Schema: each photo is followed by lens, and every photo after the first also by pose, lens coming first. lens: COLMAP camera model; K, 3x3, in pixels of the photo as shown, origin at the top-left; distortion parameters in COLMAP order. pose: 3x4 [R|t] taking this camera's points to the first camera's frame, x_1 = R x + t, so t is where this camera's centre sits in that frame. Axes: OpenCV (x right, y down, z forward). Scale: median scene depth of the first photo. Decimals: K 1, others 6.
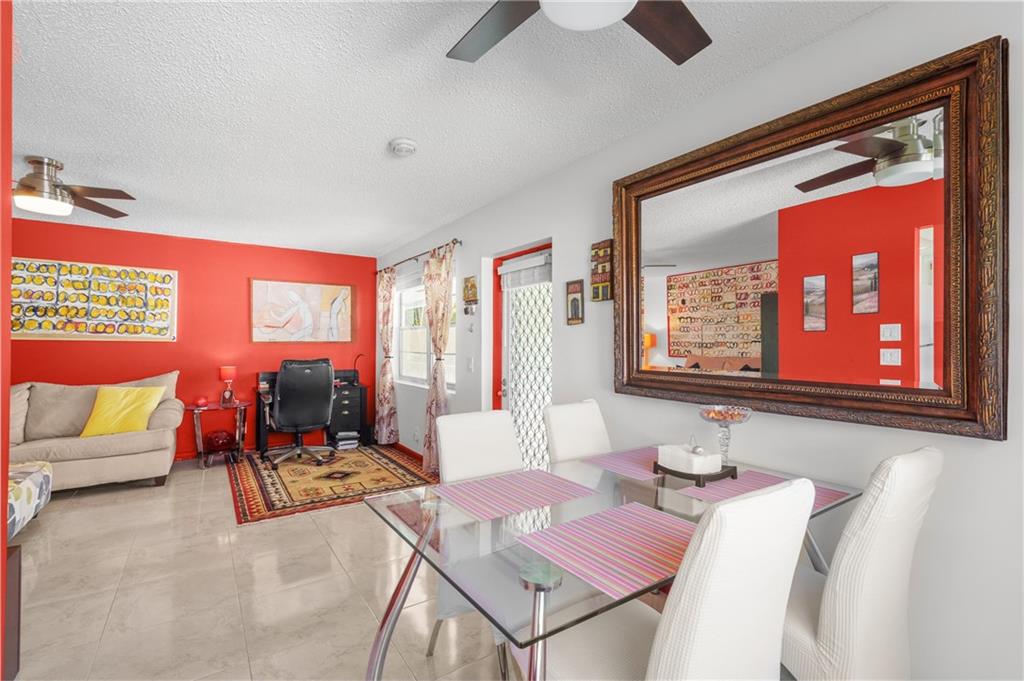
lens RADIAL K [[460.1, 0, 513.3], [0, 460.1, 339.6], [0, 0, 1]] dist [-0.002266, 0.000754]
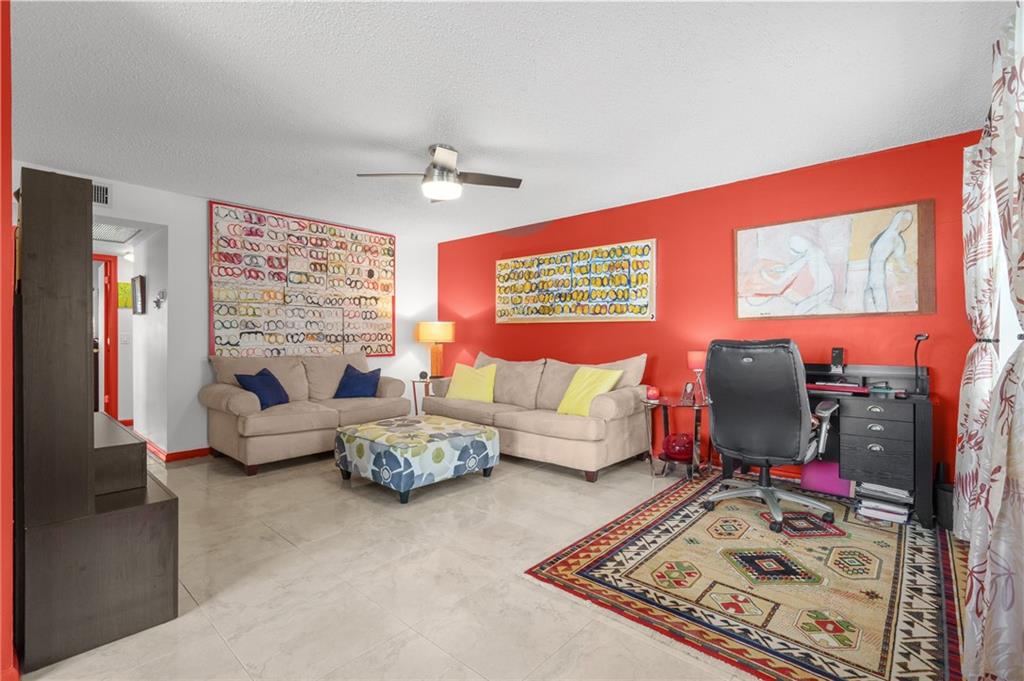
lens RADIAL K [[460.1, 0, 513.3], [0, 460.1, 339.6], [0, 0, 1]] dist [-0.002266, 0.000754]
pose [[0.240137, -0.000037, -0.970739, 0.047877], [0.012571, 0.999916, 0.003072, 0.038328], [0.970658, -0.012941, 0.240117, 0.602843]]
